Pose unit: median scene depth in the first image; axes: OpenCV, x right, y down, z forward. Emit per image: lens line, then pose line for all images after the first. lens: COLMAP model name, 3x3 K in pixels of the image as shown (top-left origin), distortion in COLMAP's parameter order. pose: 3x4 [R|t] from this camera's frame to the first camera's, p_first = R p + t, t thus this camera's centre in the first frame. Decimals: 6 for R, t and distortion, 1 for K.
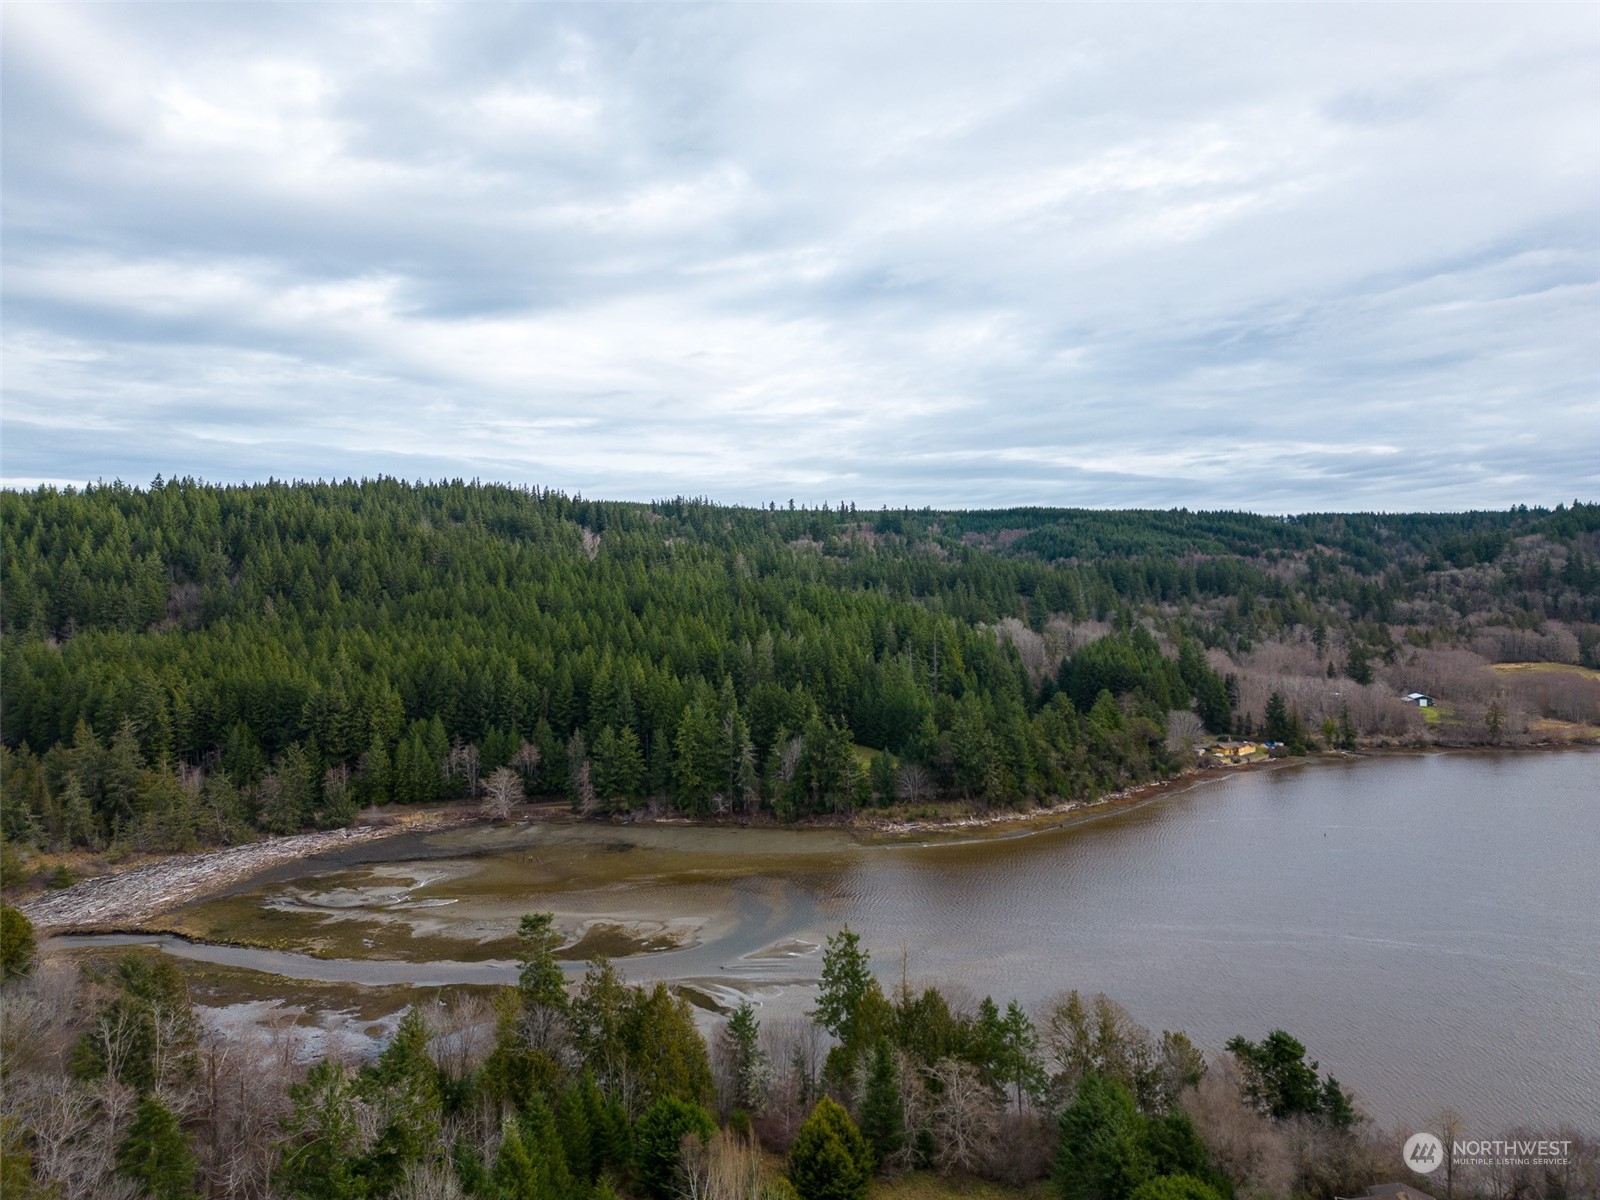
lens RADIAL K [[1109.0, 0, 799.4], [0, 1109.0, 595.9], [0, 0, 1]] dist [0.087137, -0.088157]
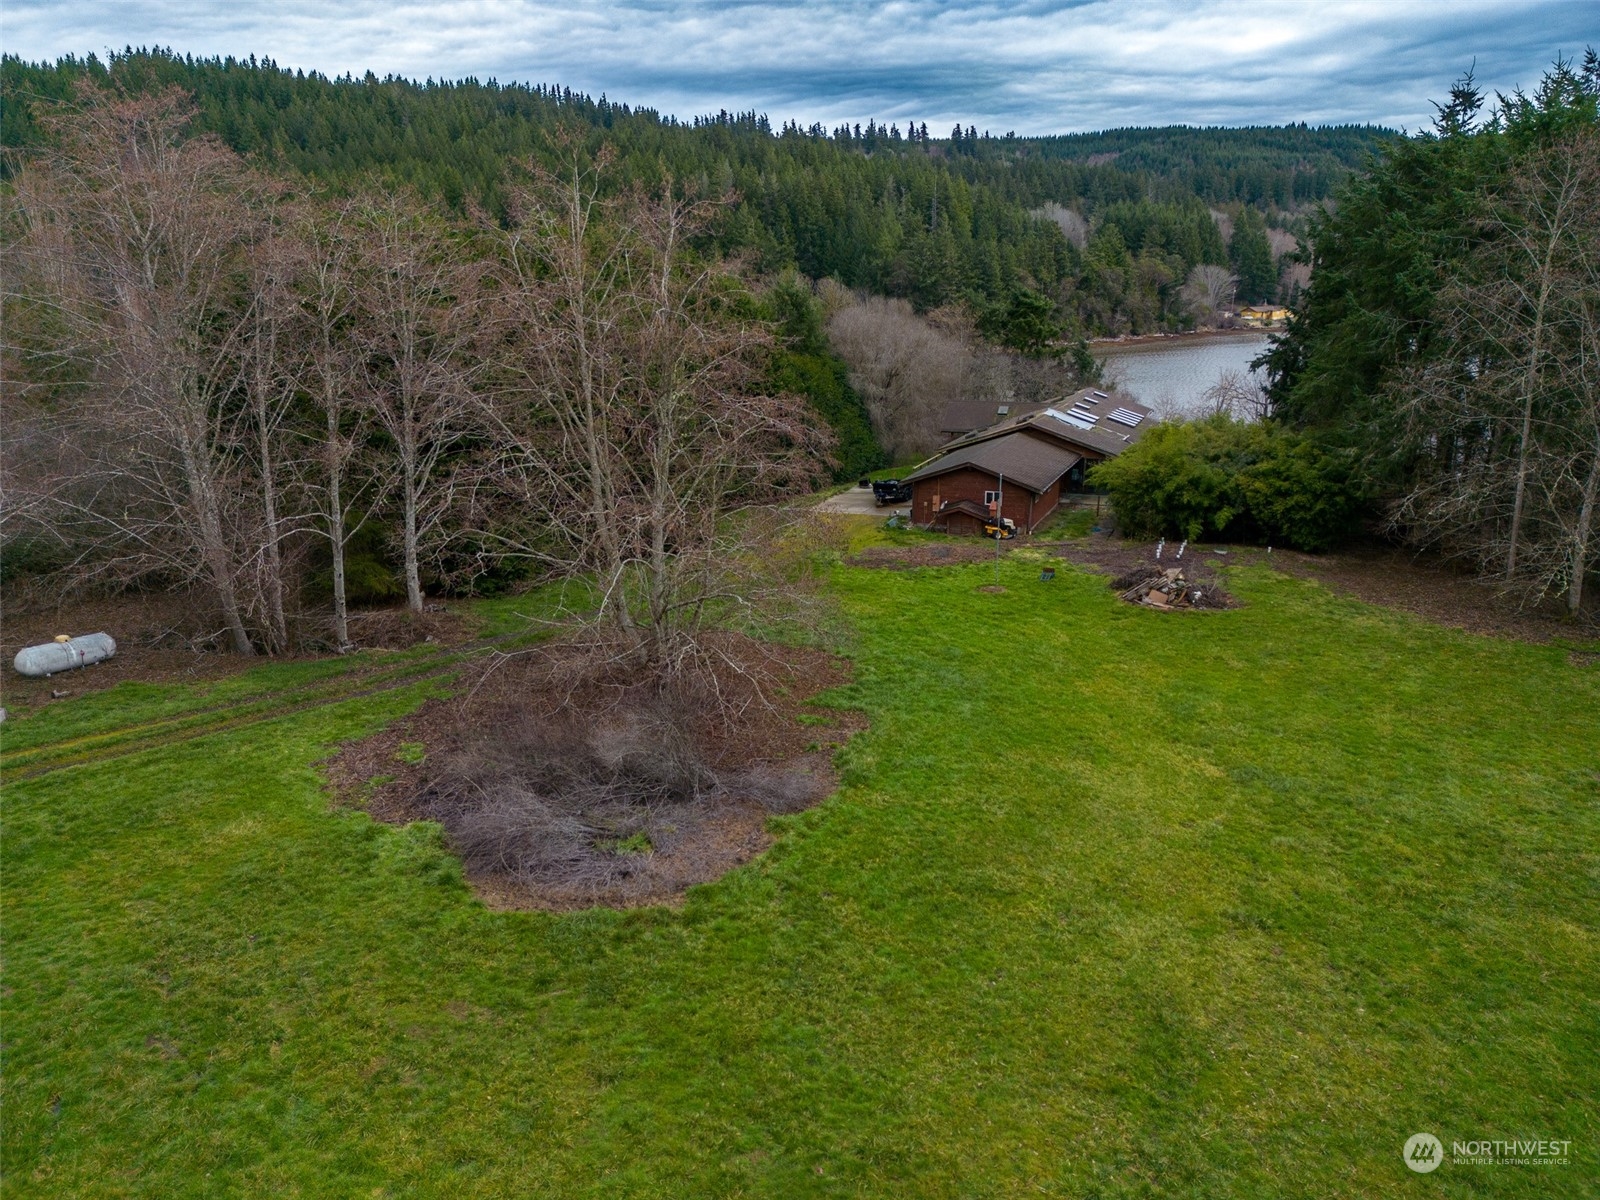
lens RADIAL K [[1109.0, 0, 799.4], [0, 1109.0, 595.9], [0, 0, 1]] dist [0.087137, -0.088157]
pose [[0.996425, 0.025281, -0.080608, 0.116102], [-0.002296, 0.961923, 0.273311, 0.130069], [0.084449, -0.272149, 0.958542, 0.072869]]
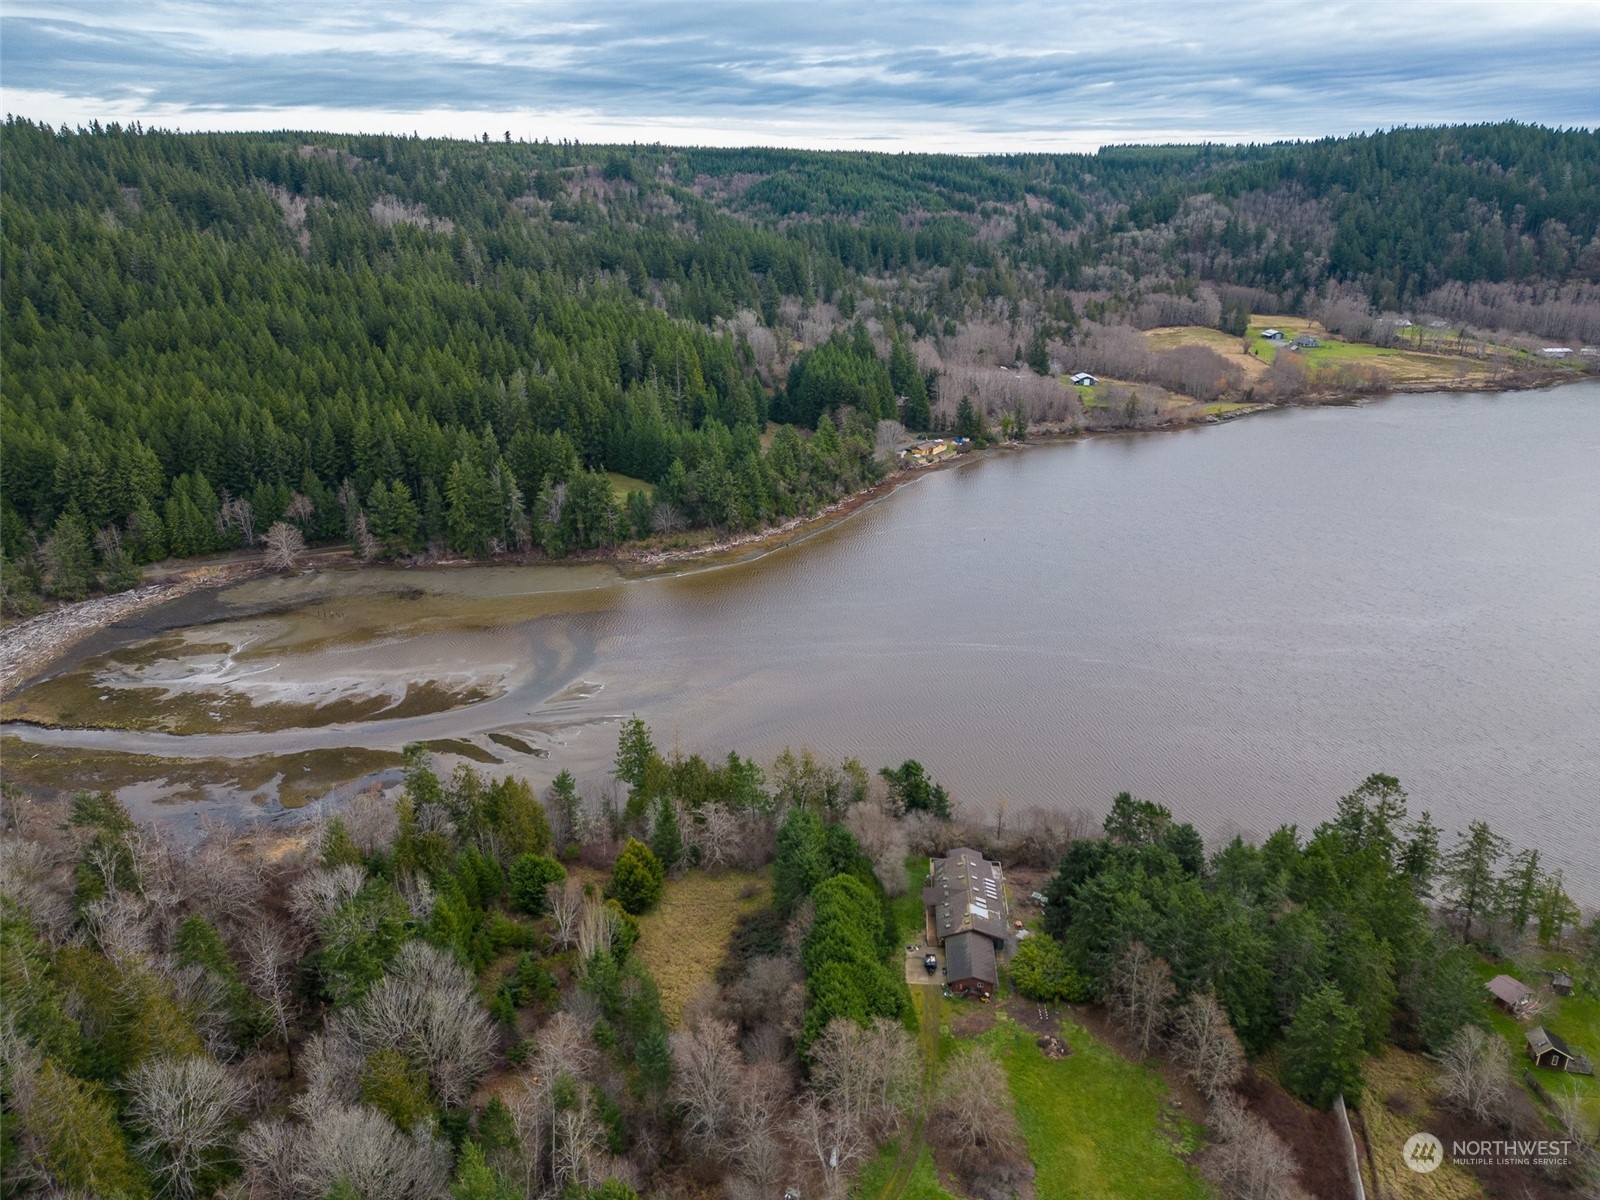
lens RADIAL K [[1109.0, 0, 799.4], [0, 1109.0, 595.9], [0, 0, 1]] dist [0.087137, -0.088157]
pose [[0.972801, -0.076361, 0.218692, -0.020489], [0.000018, 0.944126, 0.329584, -0.125613], [-0.231640, -0.320616, 0.918449, -0.120957]]
